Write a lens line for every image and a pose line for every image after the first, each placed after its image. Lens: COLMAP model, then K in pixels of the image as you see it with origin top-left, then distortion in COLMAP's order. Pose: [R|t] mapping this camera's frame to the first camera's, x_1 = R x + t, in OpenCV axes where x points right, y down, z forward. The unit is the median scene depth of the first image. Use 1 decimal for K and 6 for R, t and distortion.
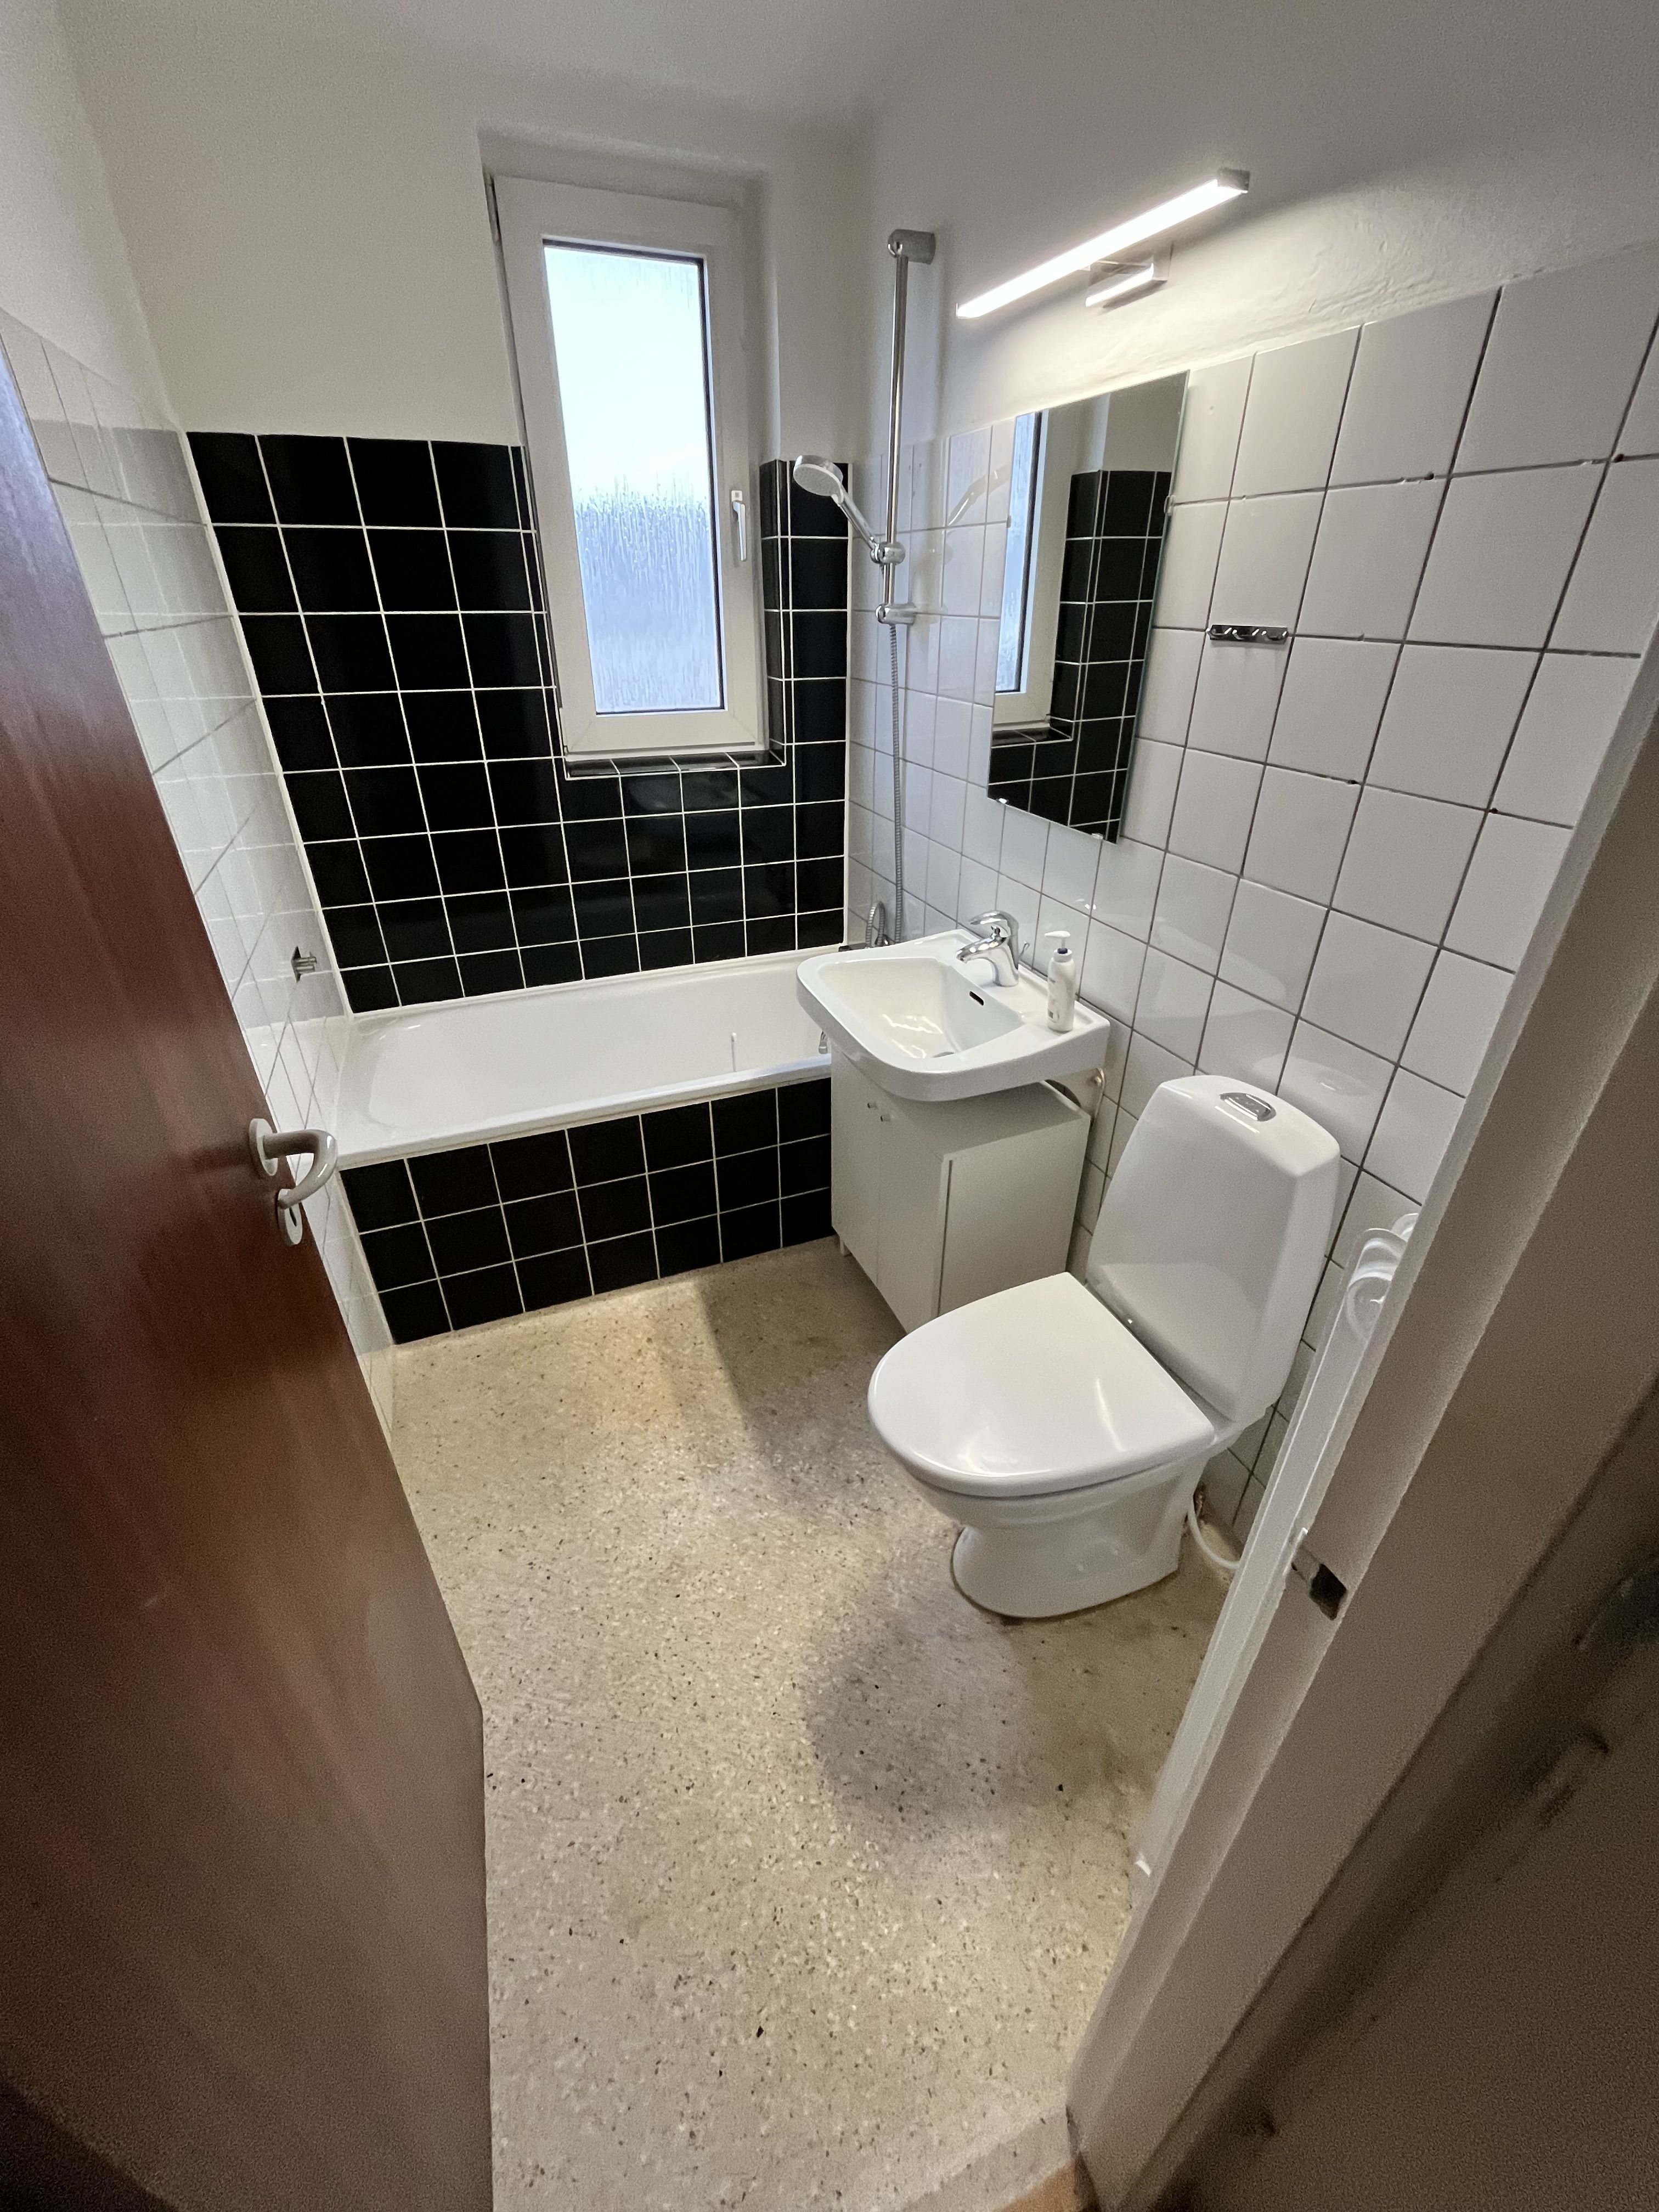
lens RADIAL K [[893.6, 0, 826.9], [0, 893.6, 1103.1], [0, 0, 1]] dist [-0.003210, -0.000566]
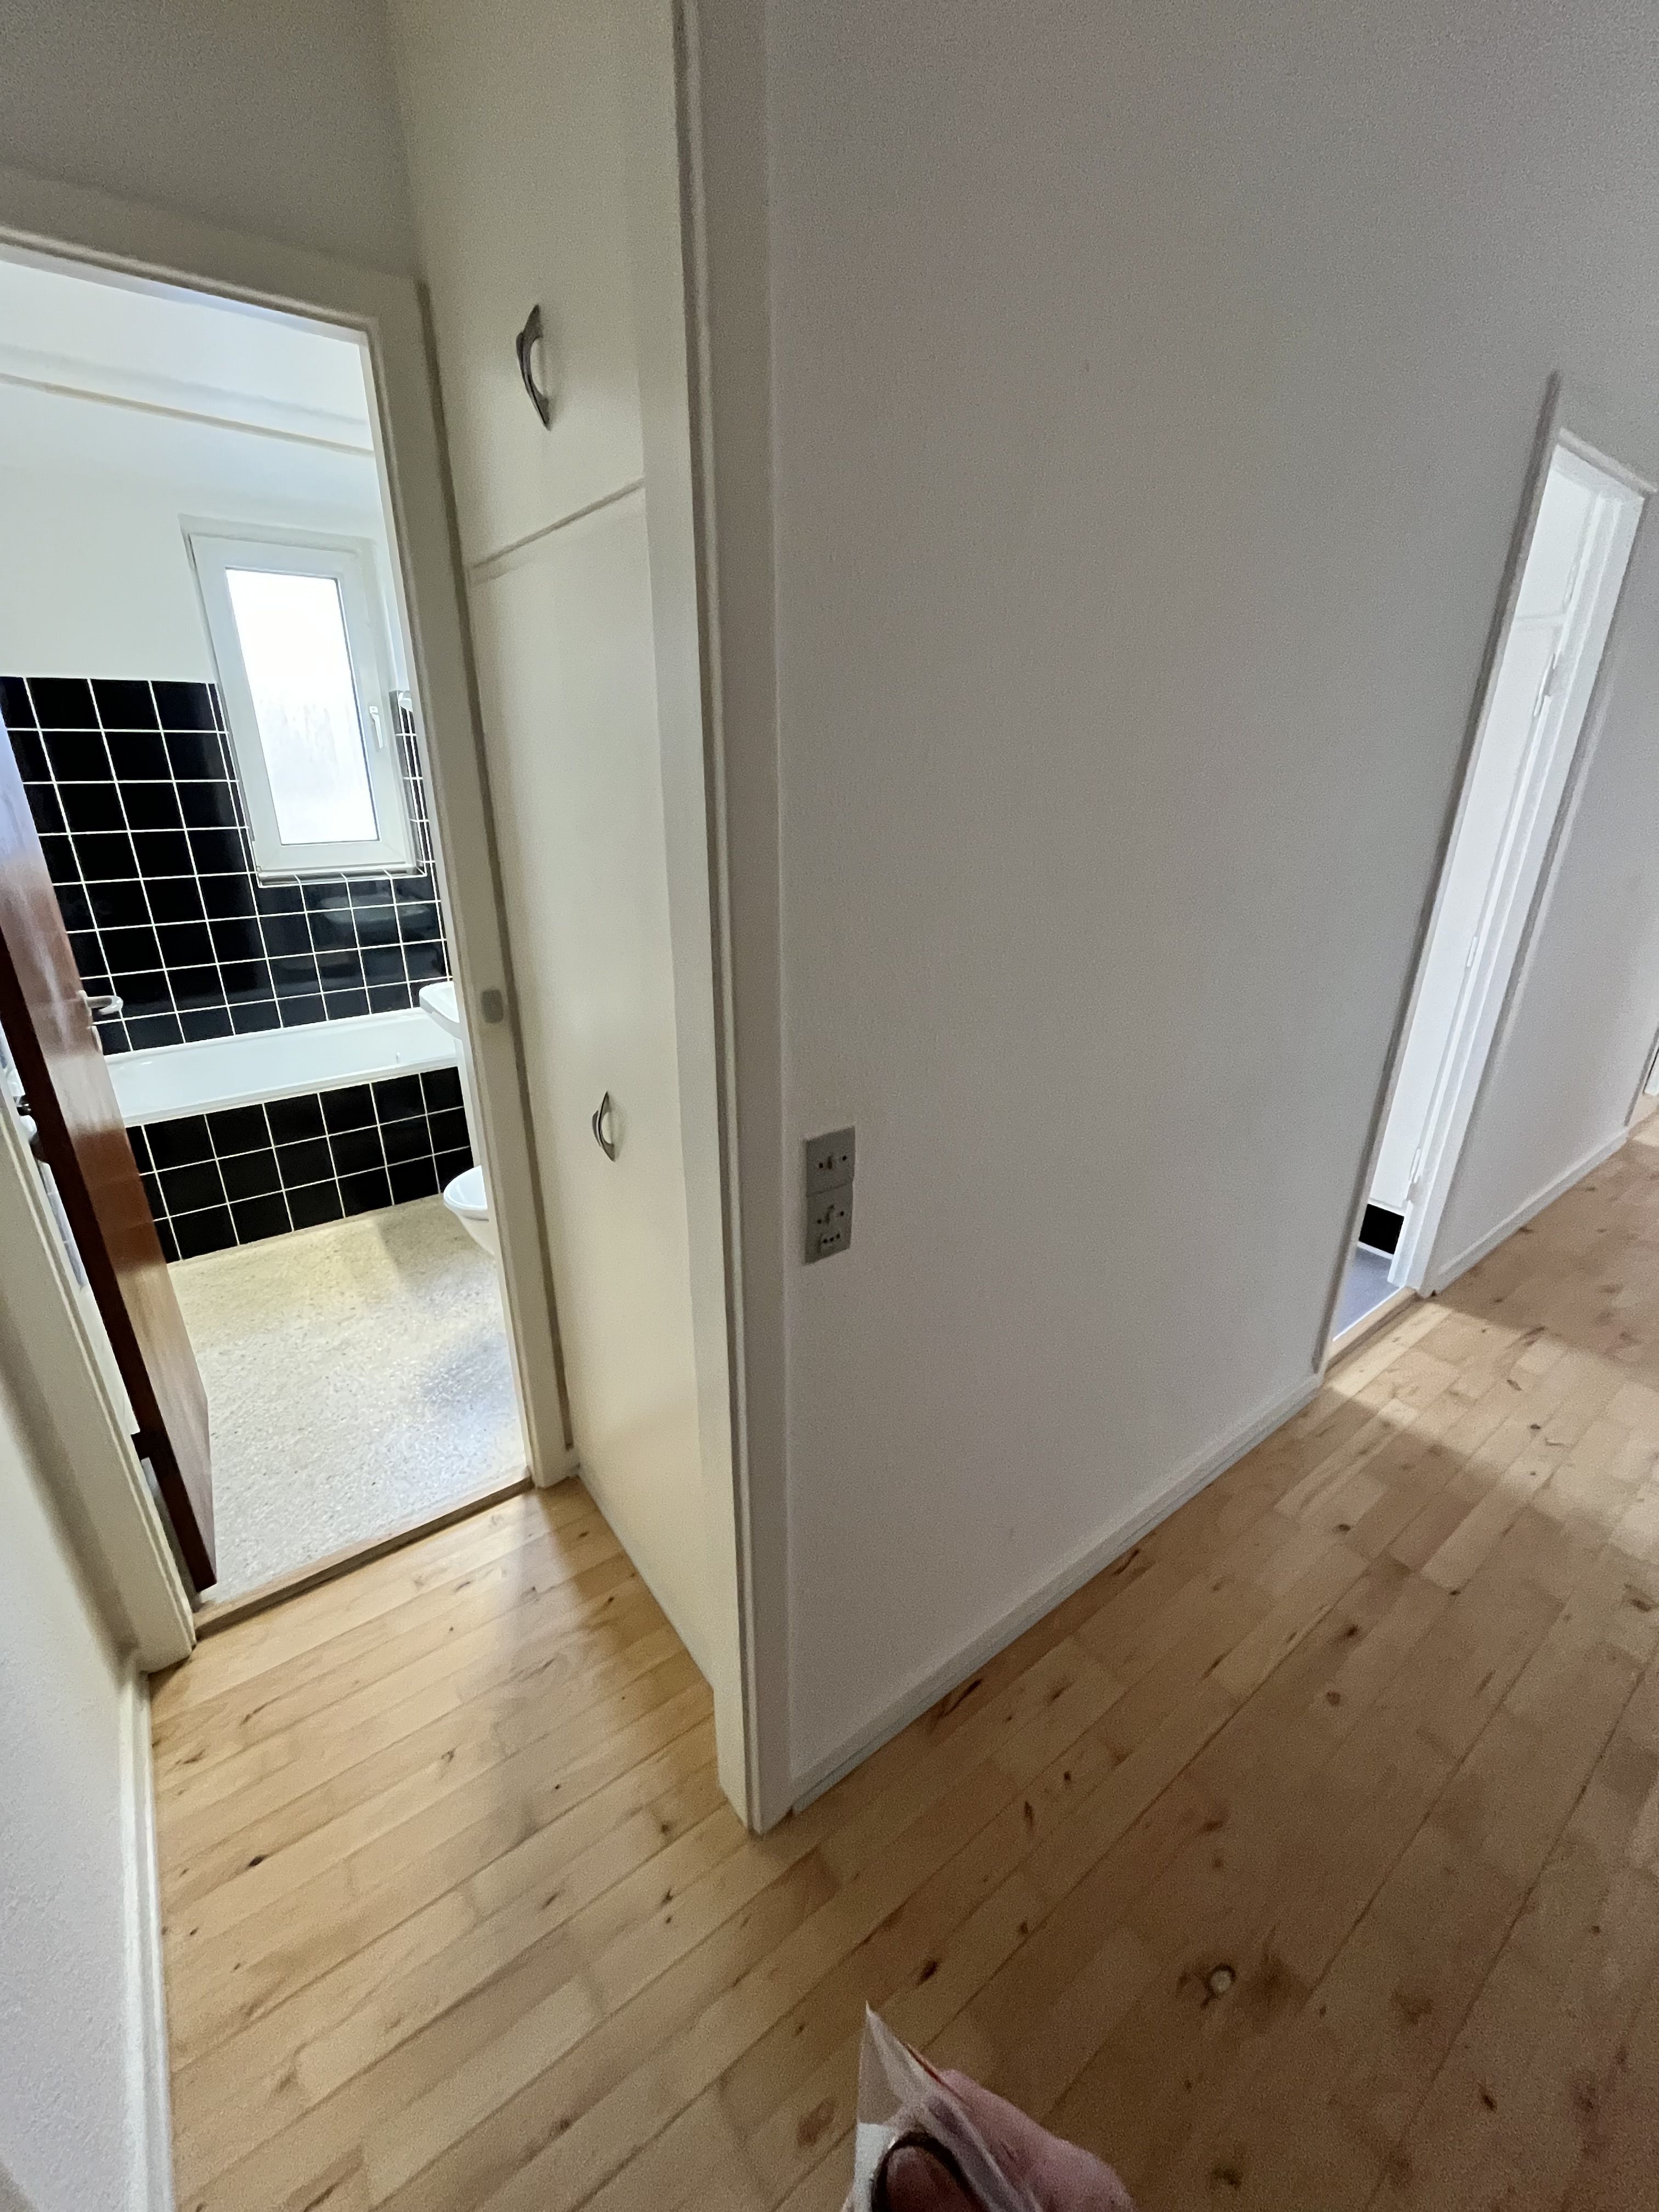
lens RADIAL K [[893.6, 0, 826.9], [0, 893.6, 1103.1], [0, 0, 1]] dist [-0.003210, -0.000566]
pose [[0.967139, -0.087728, 0.238634, 0.240041], [0.120792, 0.984438, -0.127641, 0.300369], [-0.223722, 0.152271, 0.962685, -0.592564]]
